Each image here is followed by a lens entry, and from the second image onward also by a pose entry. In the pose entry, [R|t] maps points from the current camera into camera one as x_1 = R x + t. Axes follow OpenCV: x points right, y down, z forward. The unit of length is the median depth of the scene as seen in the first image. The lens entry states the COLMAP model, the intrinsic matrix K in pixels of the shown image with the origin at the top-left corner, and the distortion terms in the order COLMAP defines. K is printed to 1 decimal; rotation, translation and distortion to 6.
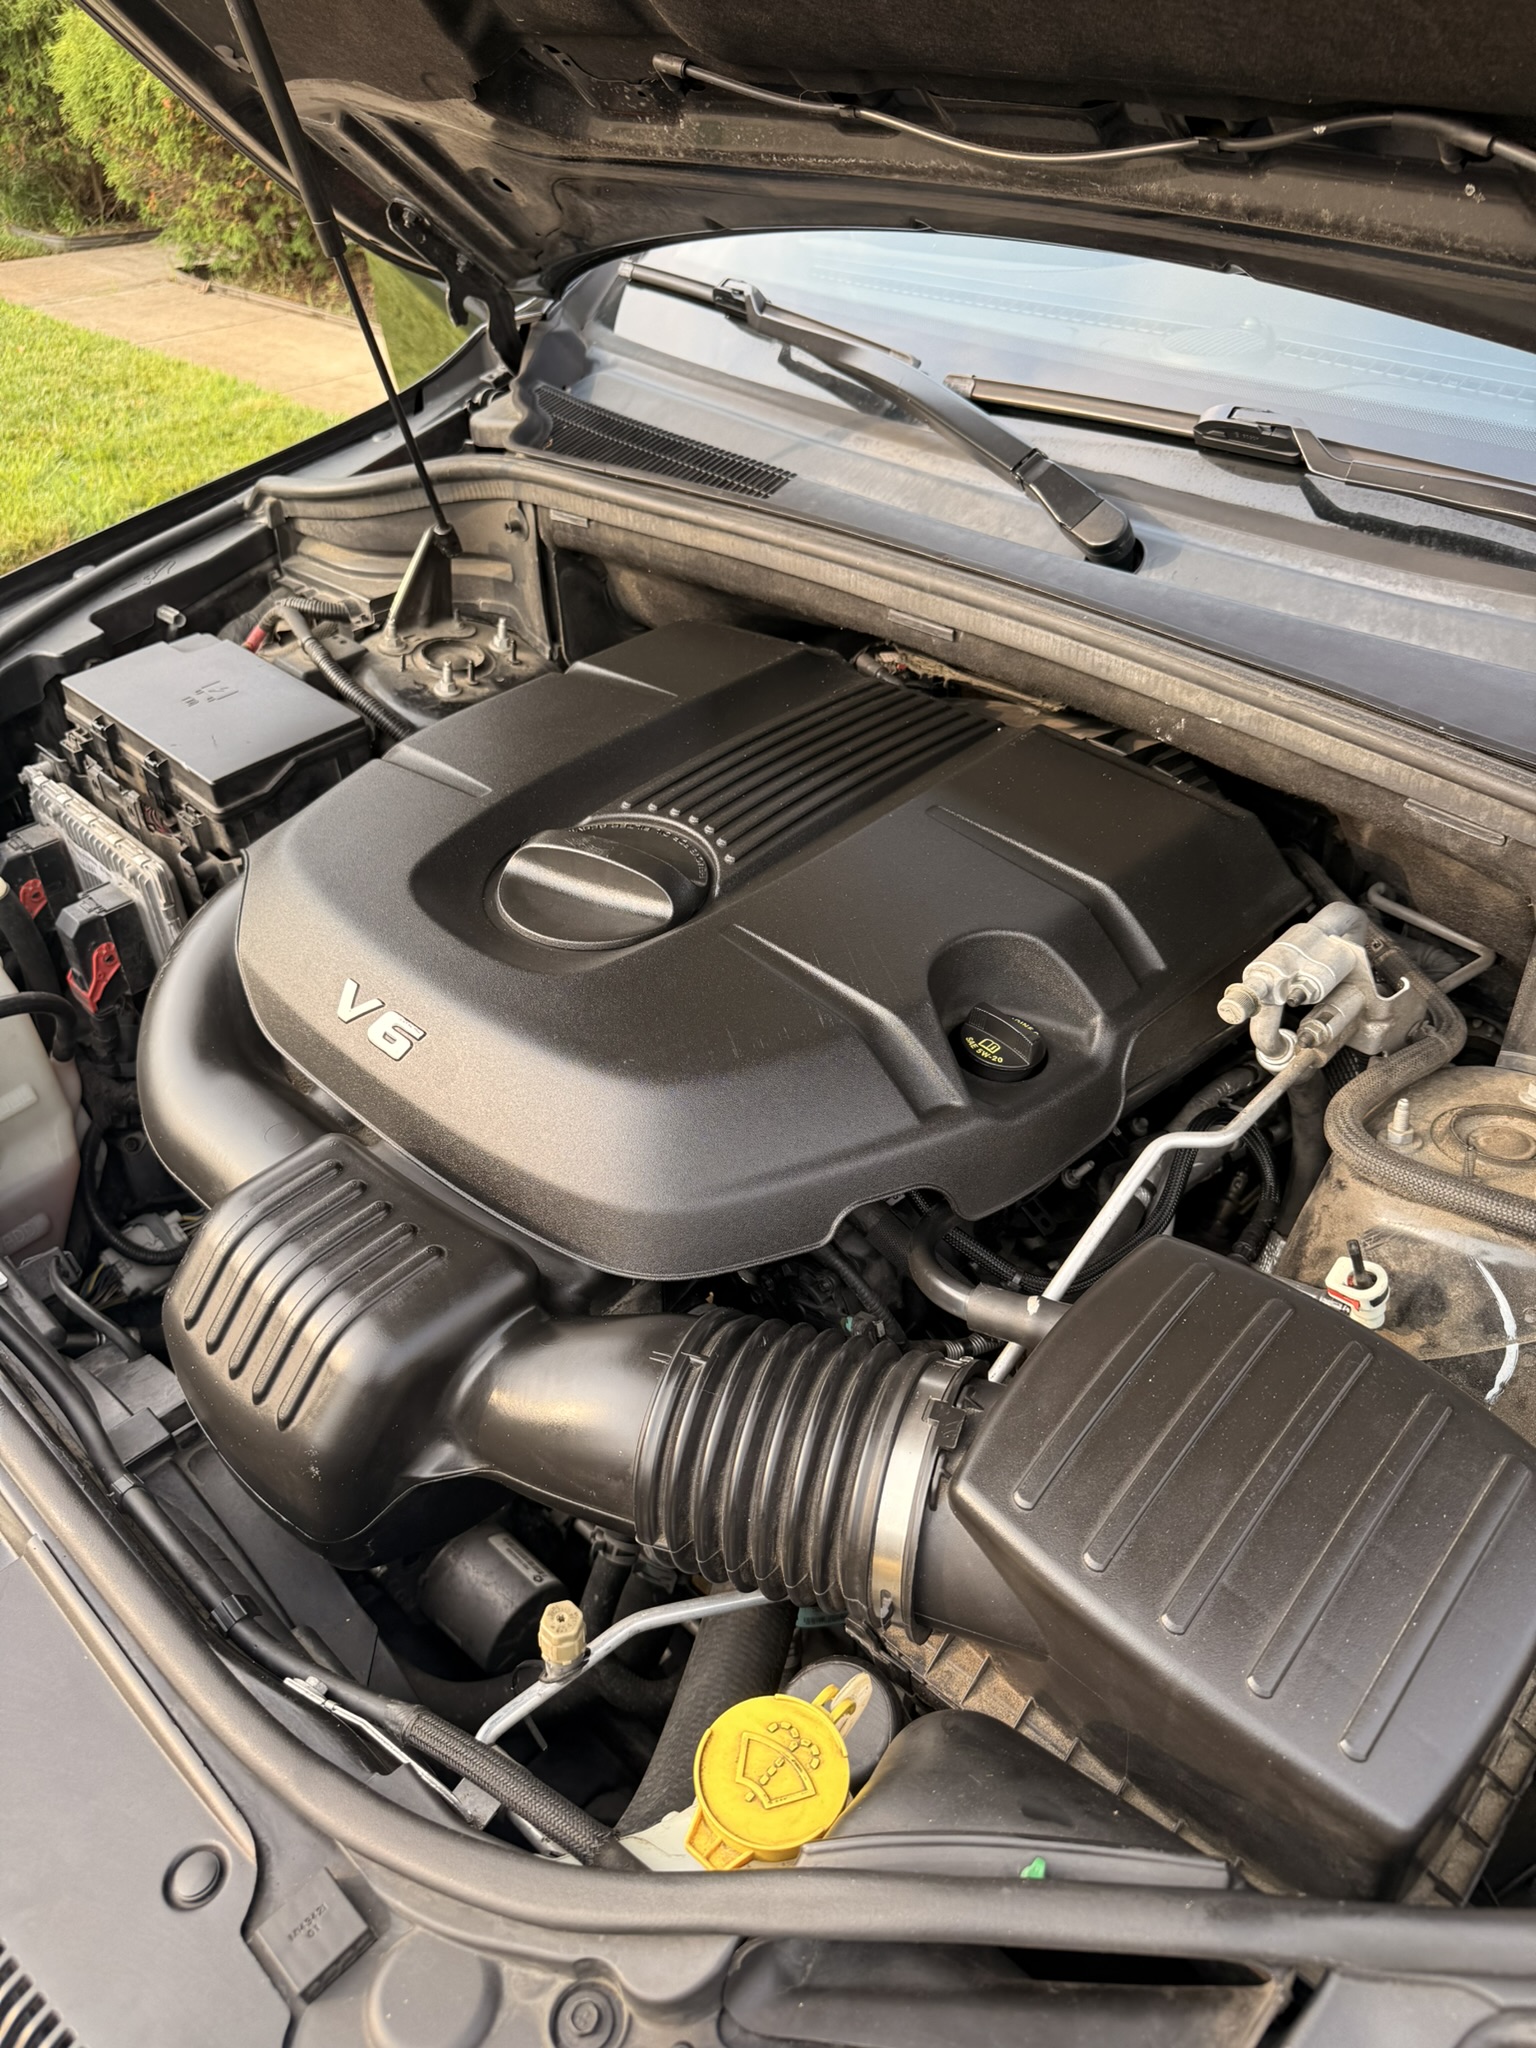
lens RADIAL K [[1420.5, 0, 768.0], [0, 1420.5, 1024.0], [0, 0, 1]] dist [0.001141, 0.001770]
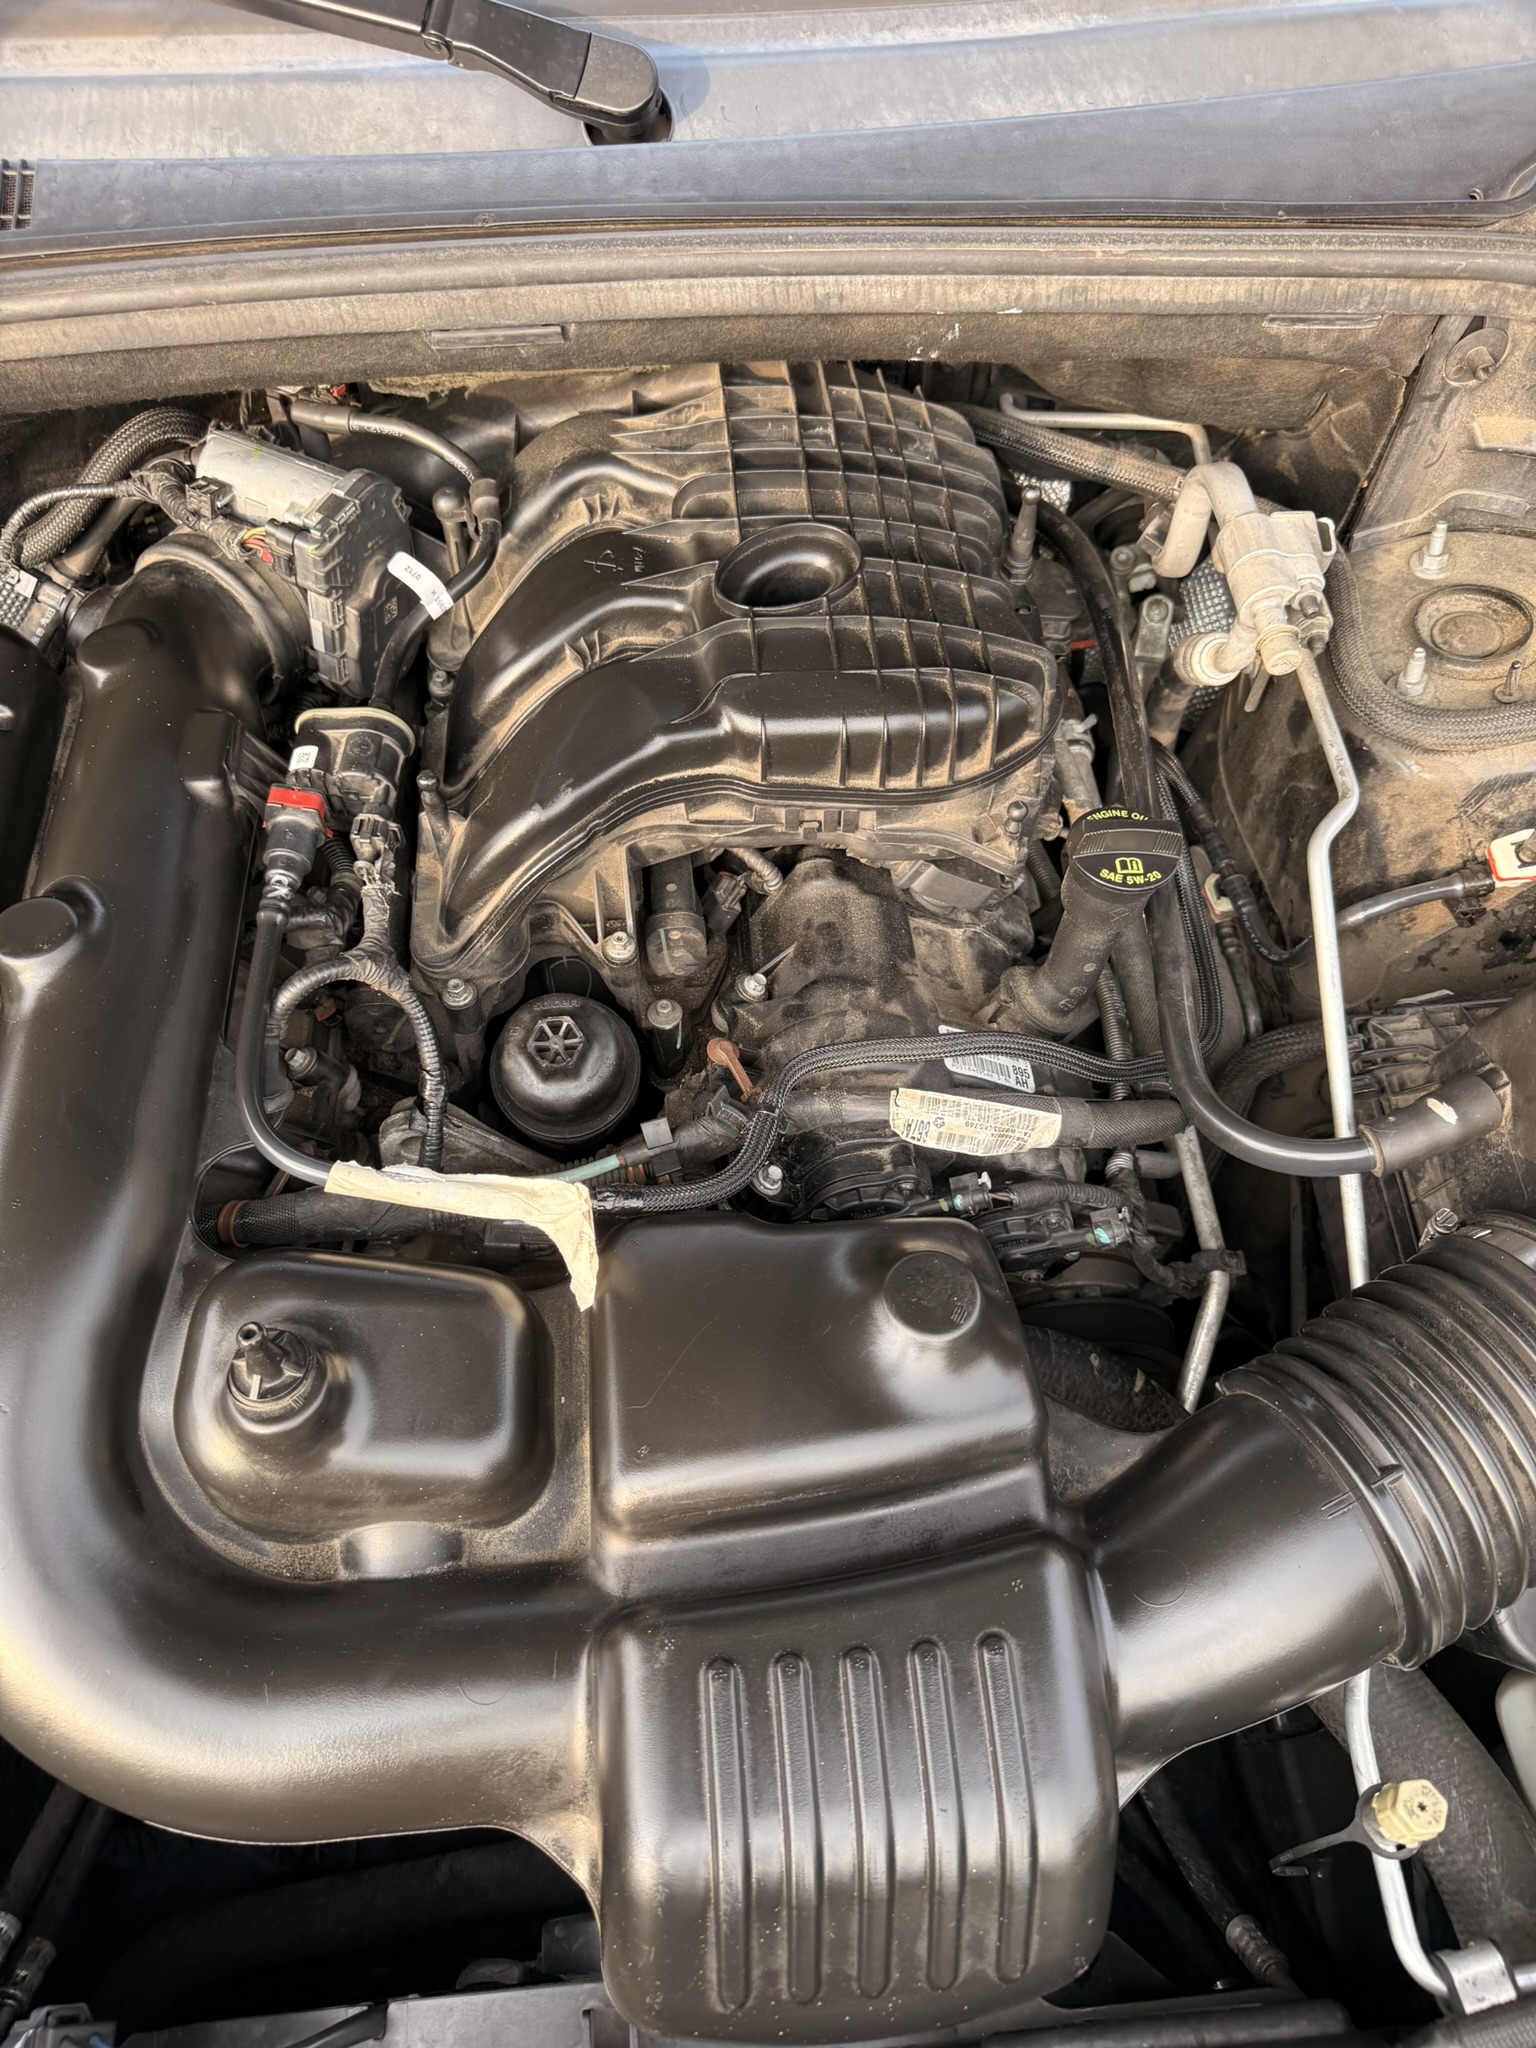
lens RADIAL K [[1420.5, 0, 768.0], [0, 1420.5, 1024.0], [0, 0, 1]] dist [0.001141, 0.001770]
pose [[0.680086, -0.611660, 0.404172, -0.294100], [0.453080, 0.784071, 0.424206, -0.281432], [-0.576370, -0.105374, 0.810367, 0.404158]]
